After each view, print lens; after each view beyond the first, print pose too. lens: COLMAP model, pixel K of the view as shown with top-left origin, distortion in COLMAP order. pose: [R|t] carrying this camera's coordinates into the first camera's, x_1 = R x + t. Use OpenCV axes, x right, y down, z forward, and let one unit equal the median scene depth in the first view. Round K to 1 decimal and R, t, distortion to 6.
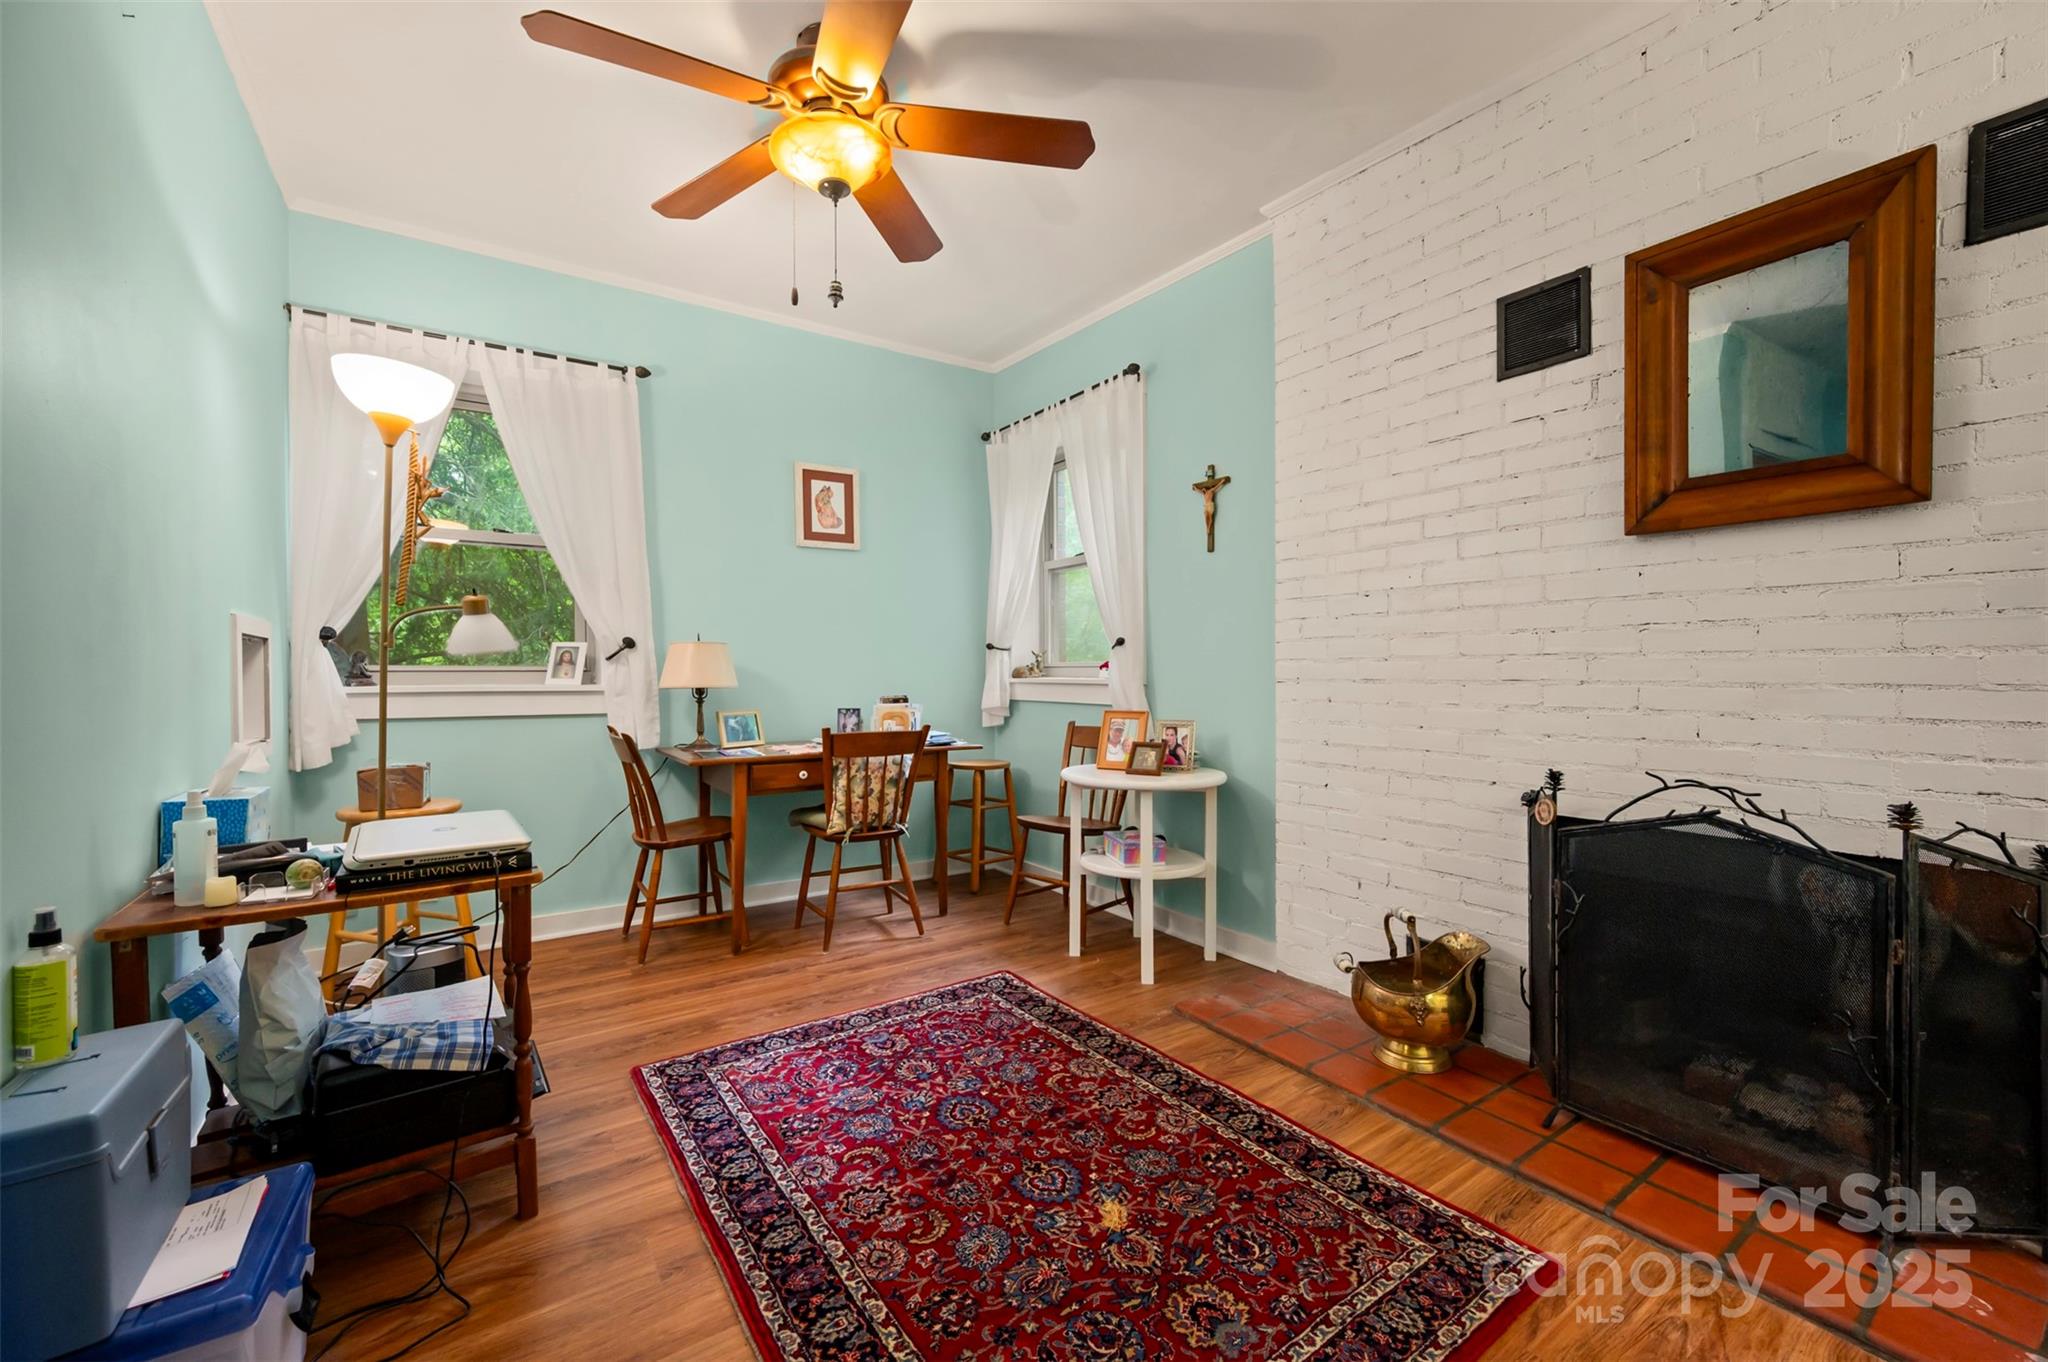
lens RADIAL K [[808.8, 0, 1025.8], [0, 808.8, 683.2], [0, 0, 1]] dist [-0.000371, 0.000014]
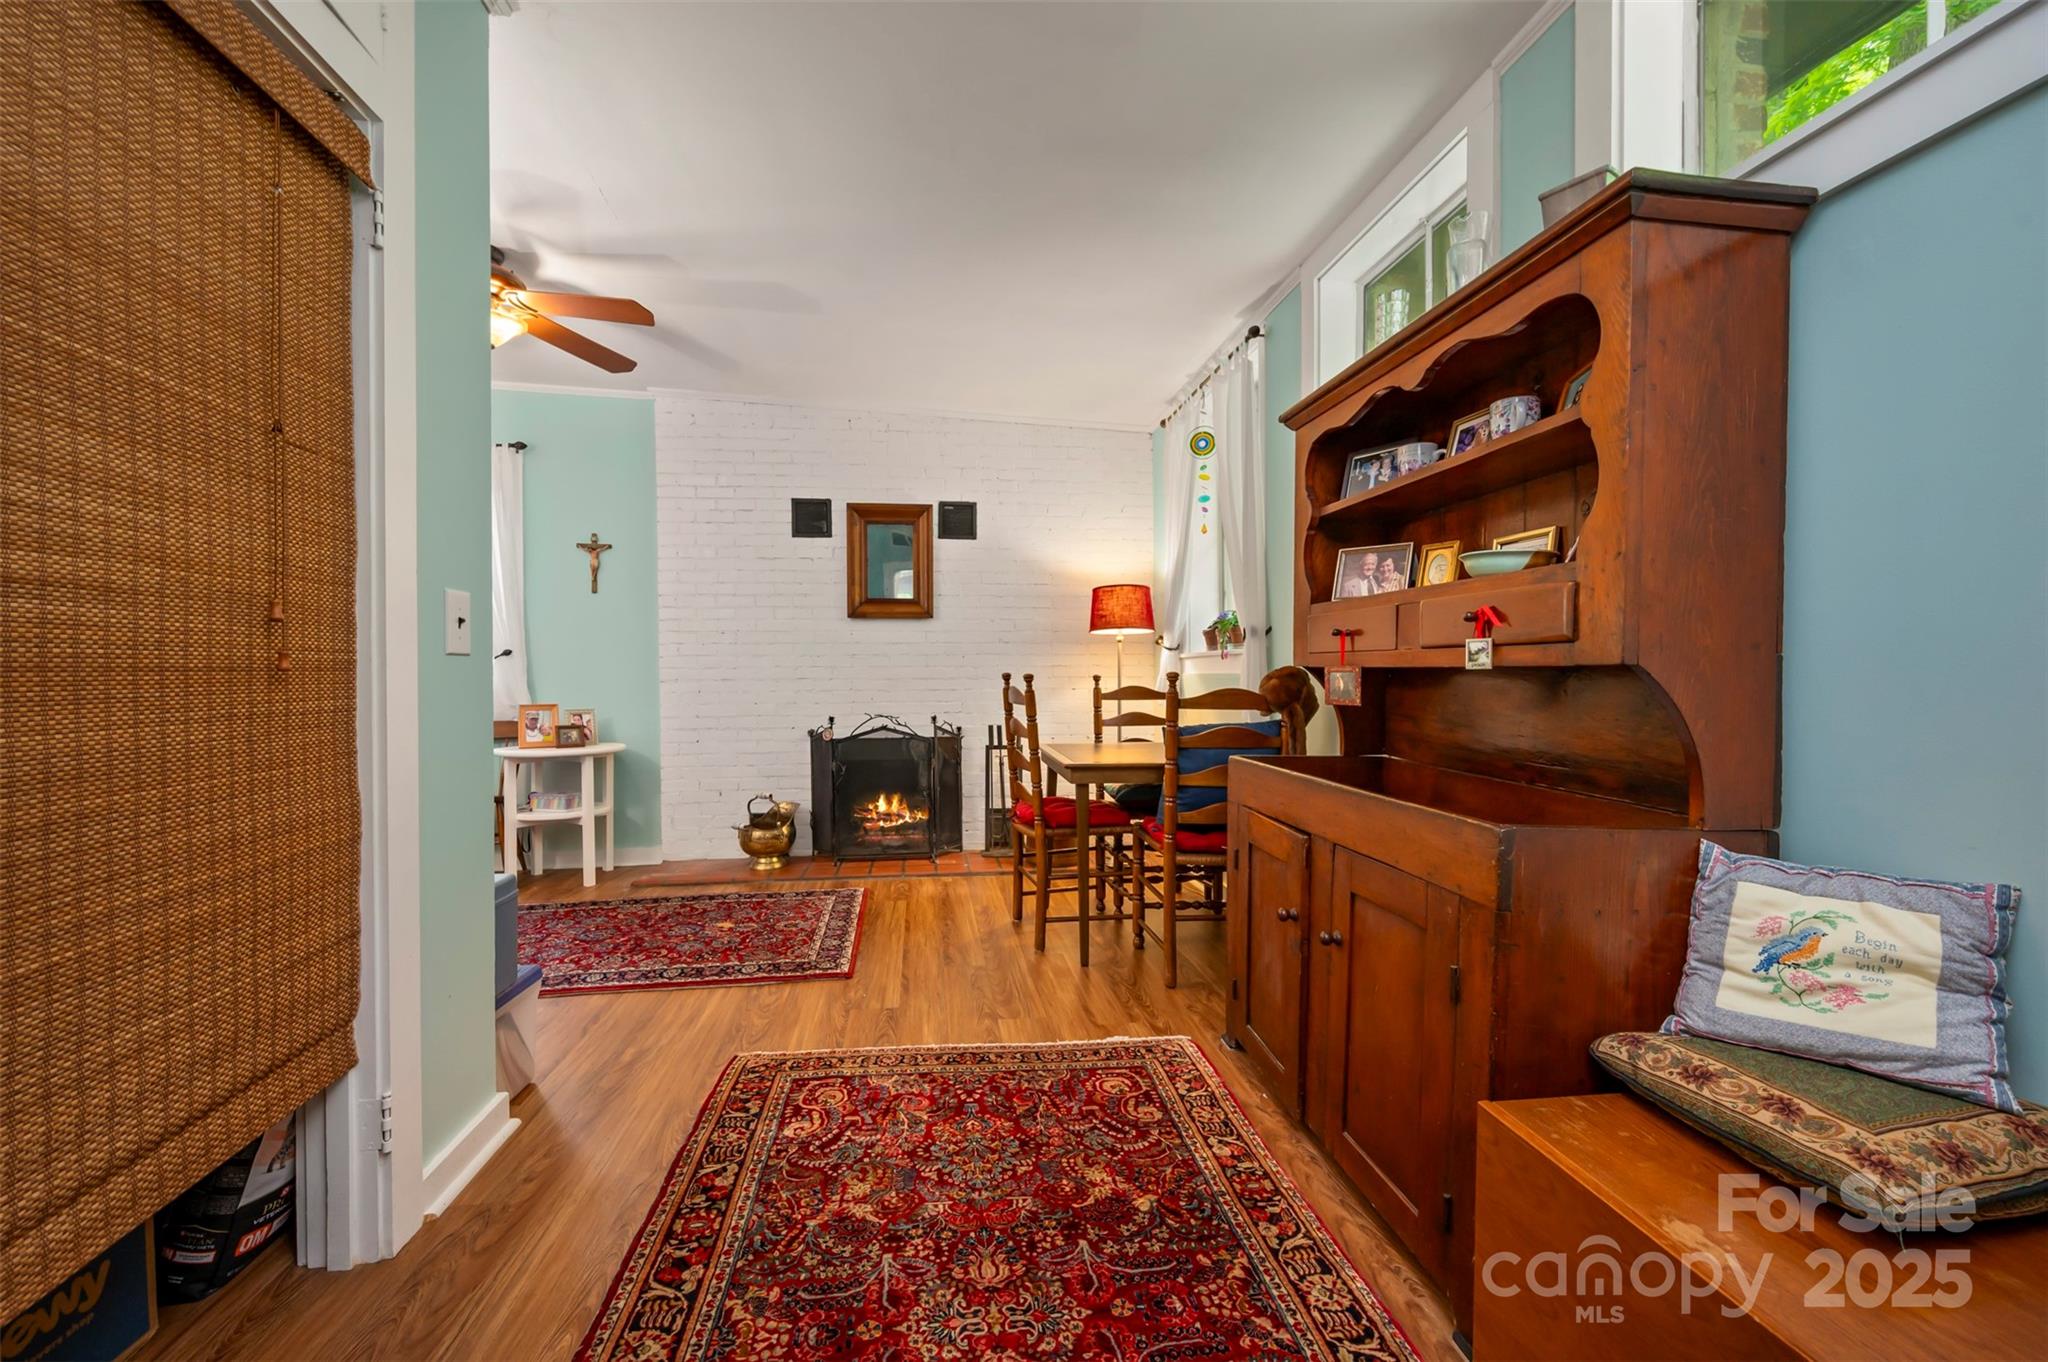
lens RADIAL K [[838.7, 0, 1023.5], [0, 838.7, 671.4], [0, 0, 1]] dist [-0.001255, -0.000045]
pose [[0.465345, 0.002492, 0.885126, -1.022561], [0.017899, 0.999765, -0.012225, 0.013963], [-0.884949, 0.021532, 0.465191, -0.517974]]
